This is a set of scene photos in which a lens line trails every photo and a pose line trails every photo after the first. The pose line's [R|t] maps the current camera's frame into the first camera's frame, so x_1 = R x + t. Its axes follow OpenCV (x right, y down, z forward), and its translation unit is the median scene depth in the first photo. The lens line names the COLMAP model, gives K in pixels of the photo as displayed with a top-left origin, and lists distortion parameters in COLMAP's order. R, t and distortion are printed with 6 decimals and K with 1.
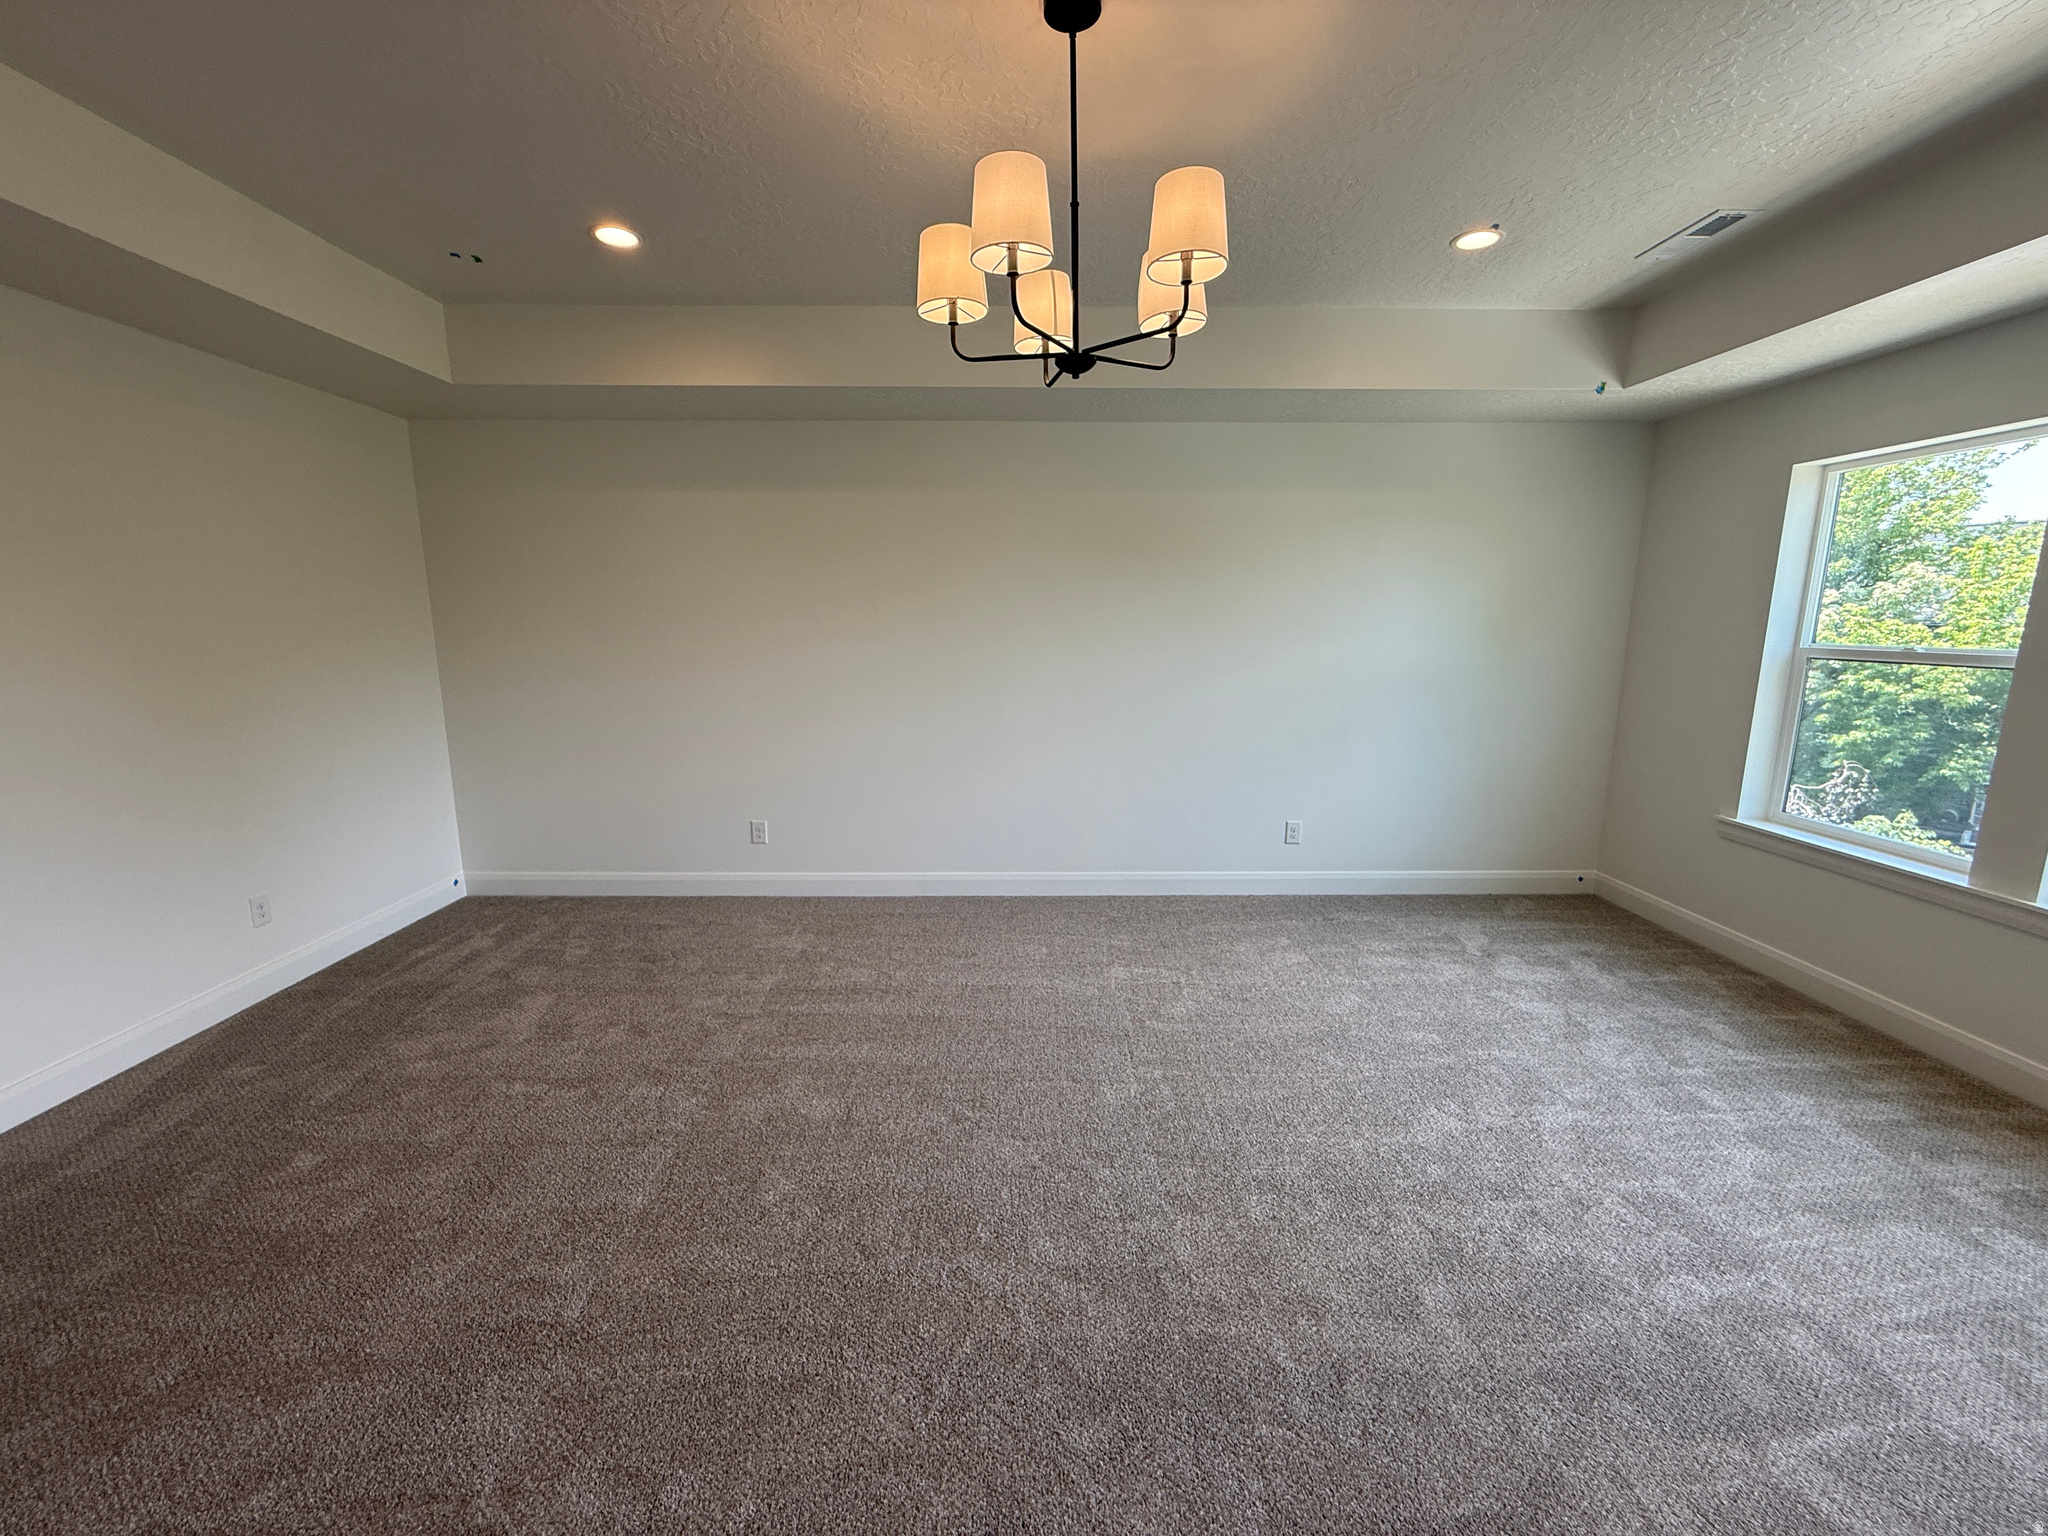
lens RADIAL K [[816.2, 0, 1014.8], [0, 816.2, 765.9], [0, 0, 1]] dist [-0.001396, -0.001003]
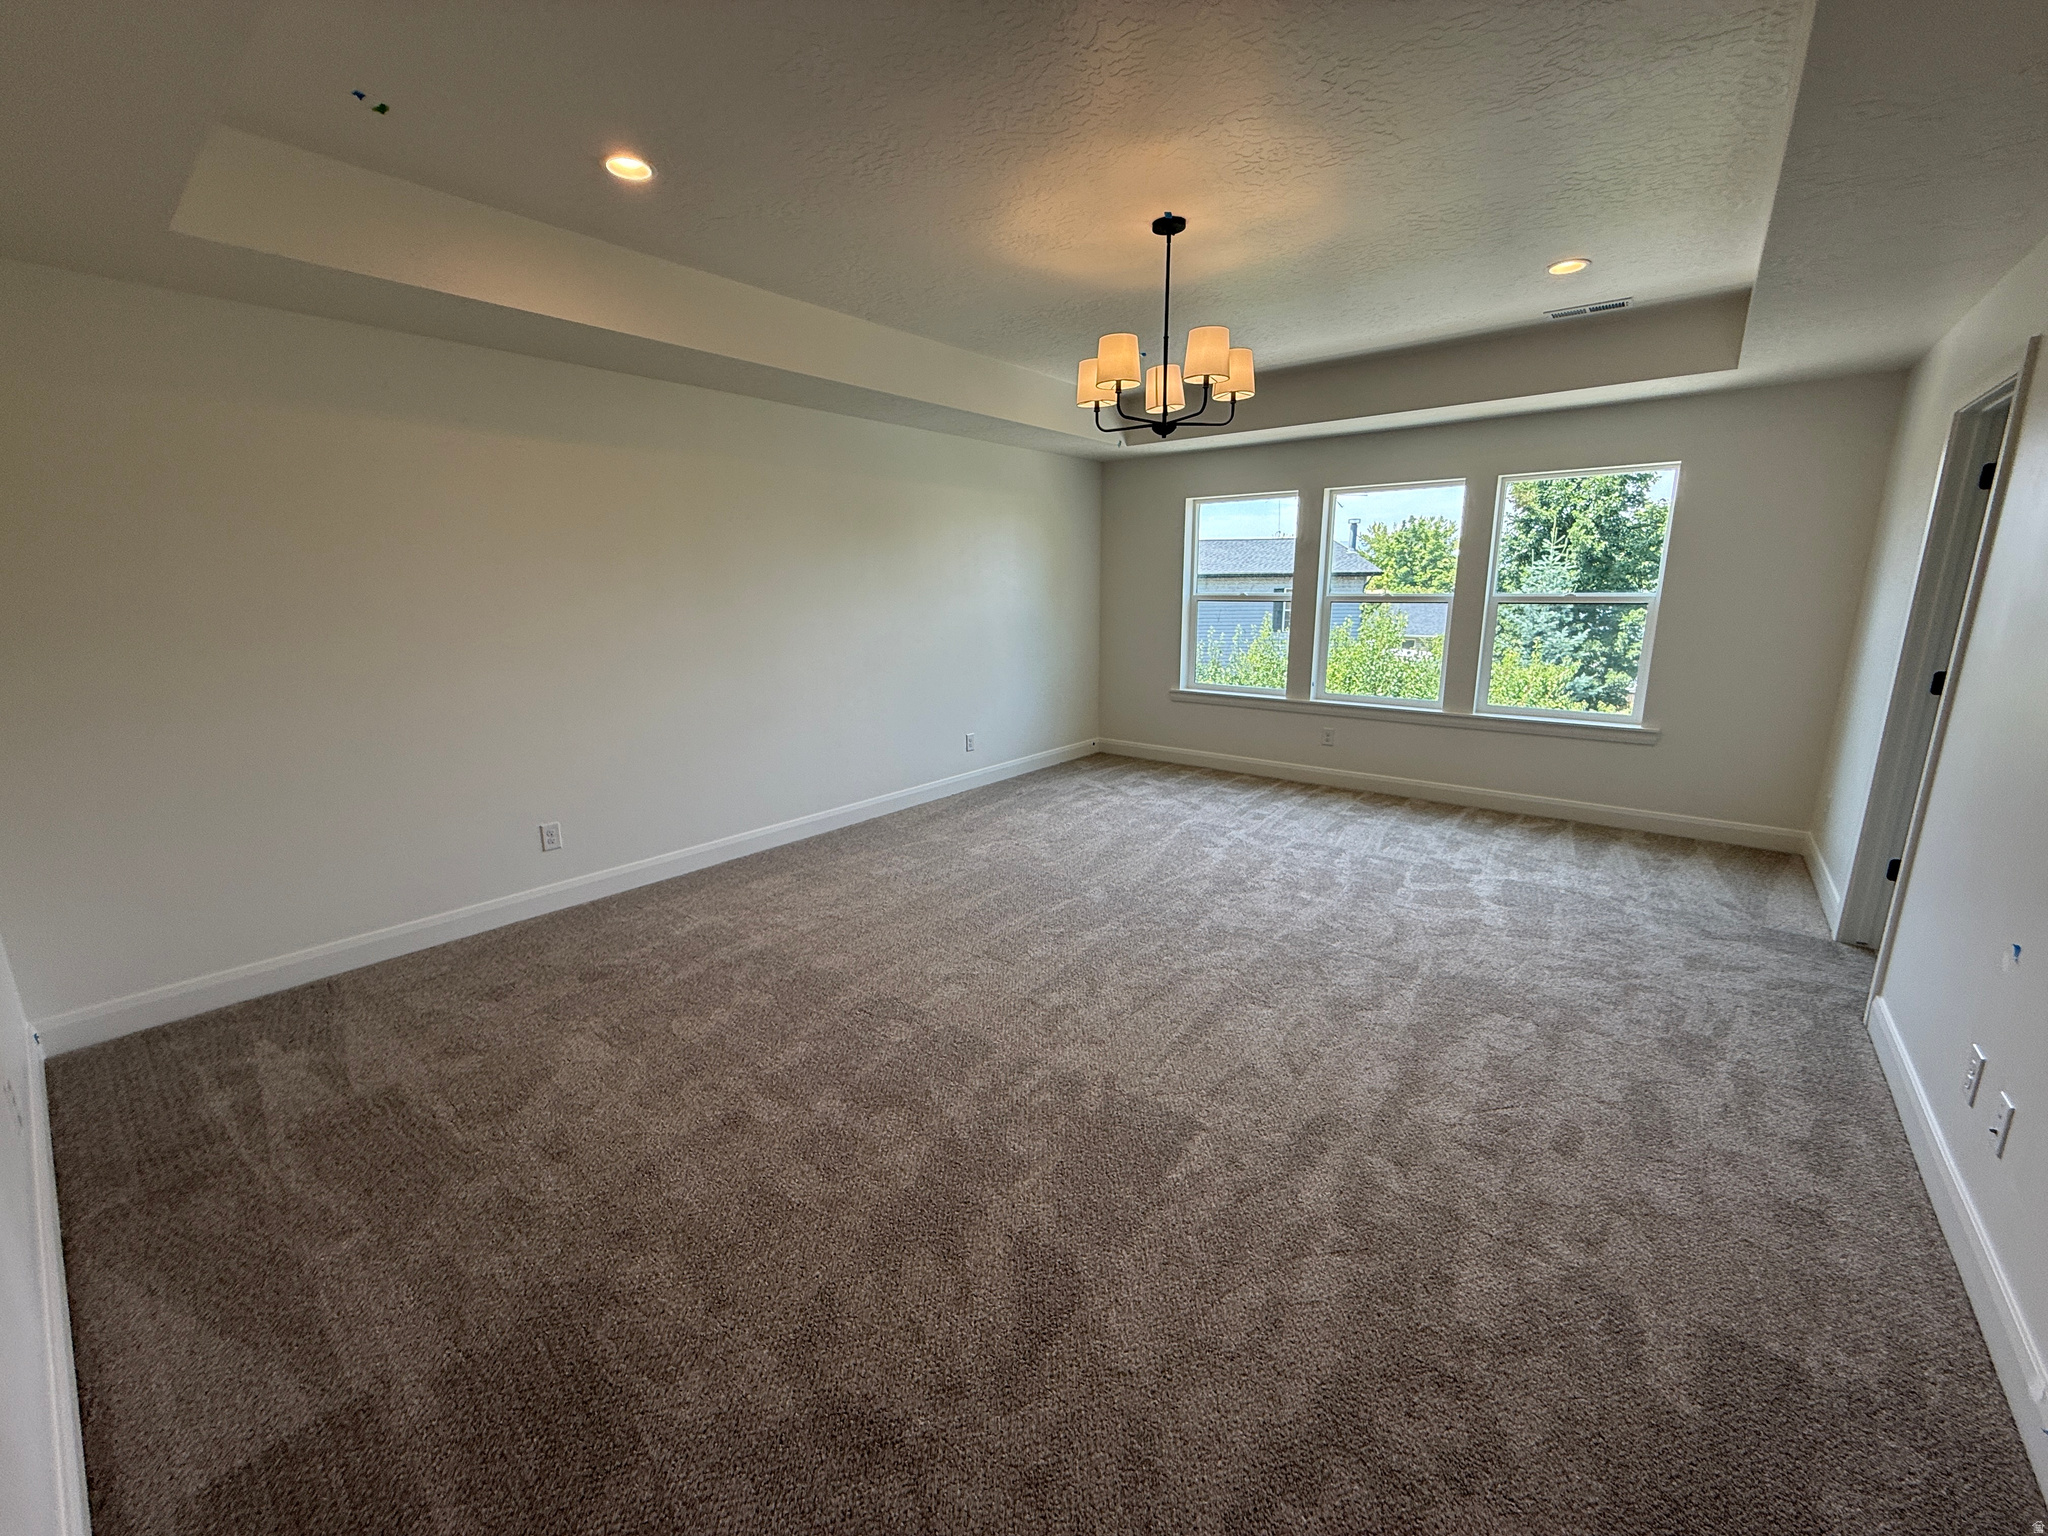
lens RADIAL K [[816.2, 0, 1014.8], [0, 816.2, 765.9], [0, 0, 1]] dist [-0.001396, -0.001003]
pose [[0.641459, -0.175676, 0.746772, -0.835509], [0.147983, 0.983480, 0.104248, -0.013118], [-0.752749, 0.043639, 0.656859, 0.078297]]
